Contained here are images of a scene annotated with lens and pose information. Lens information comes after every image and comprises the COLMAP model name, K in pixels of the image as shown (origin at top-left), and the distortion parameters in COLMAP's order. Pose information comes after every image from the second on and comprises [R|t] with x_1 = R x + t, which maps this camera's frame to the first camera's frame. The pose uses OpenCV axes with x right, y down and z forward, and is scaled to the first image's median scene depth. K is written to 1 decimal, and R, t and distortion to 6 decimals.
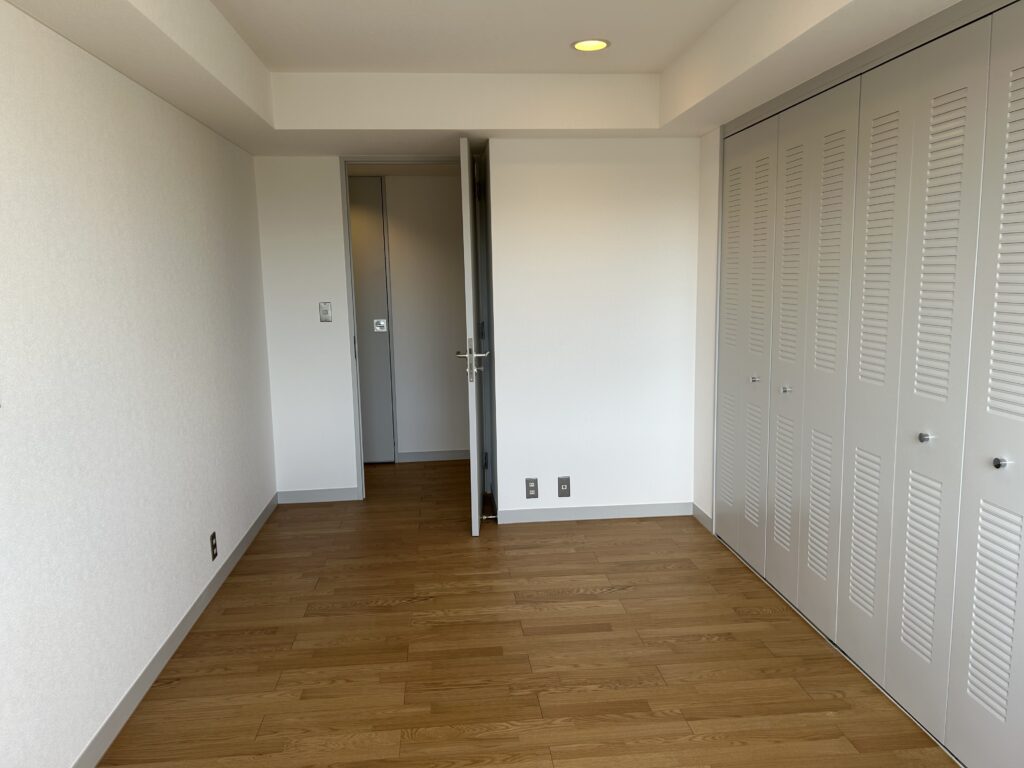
lens RADIAL K [[776.0, 0, 513.0], [0, 776.0, 390.1], [0, 0, 1]] dist [0.032780, -0.000718]
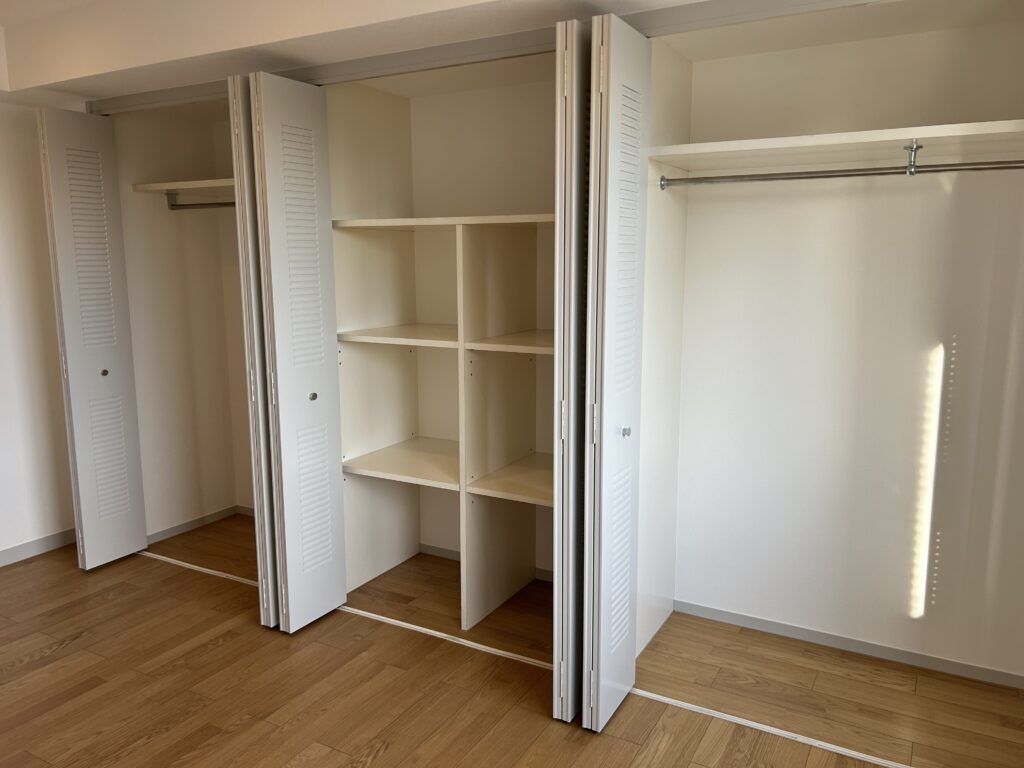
lens RADIAL K [[776.0, 0, 508.7], [0, 776.0, 379.2], [0, 0, 1]] dist [0.032780, -0.000718]
pose [[0.588499, -0.113084, 0.800551, -0.305486], [0.121511, 0.991294, 0.050703, -0.011102], [-0.799315, 0.067437, 0.597116, 0.127184]]
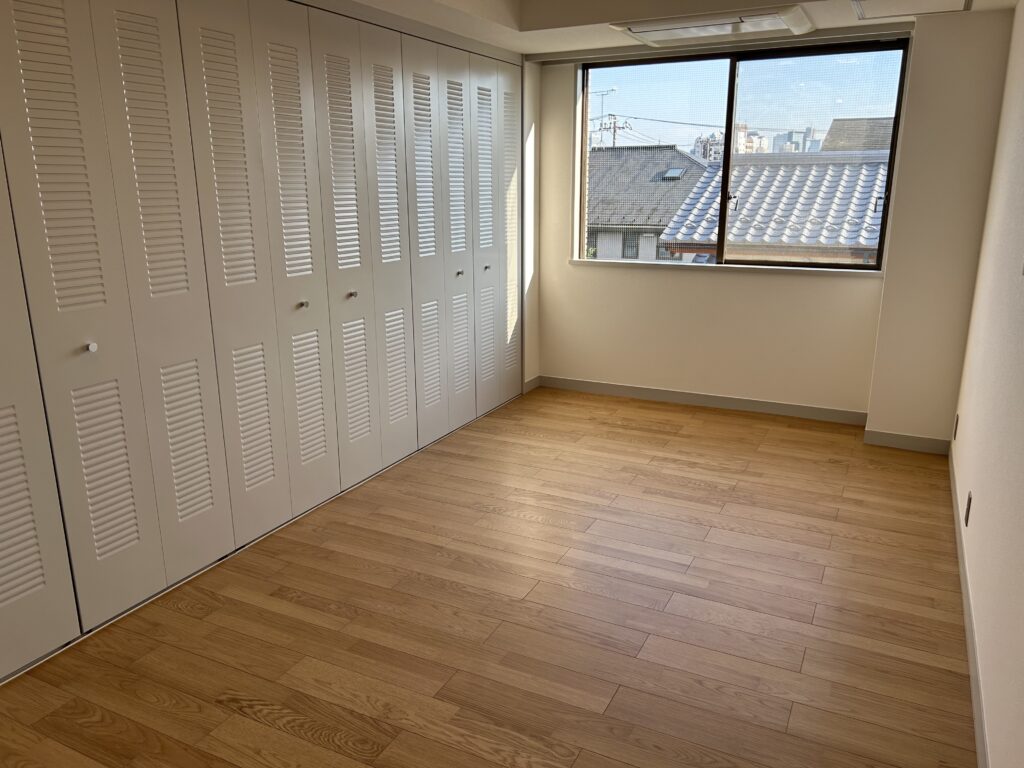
lens RADIAL K [[776.0, 0, 514.8], [0, 776.0, 380.3], [0, 0, 1]] dist [0.032780, -0.000718]
pose [[-0.839628, -0.110165, 0.531873, -0.448415], [0.116602, 0.919829, 0.374592, -0.238059], [-0.530499, 0.376535, -0.759468, 1.628632]]
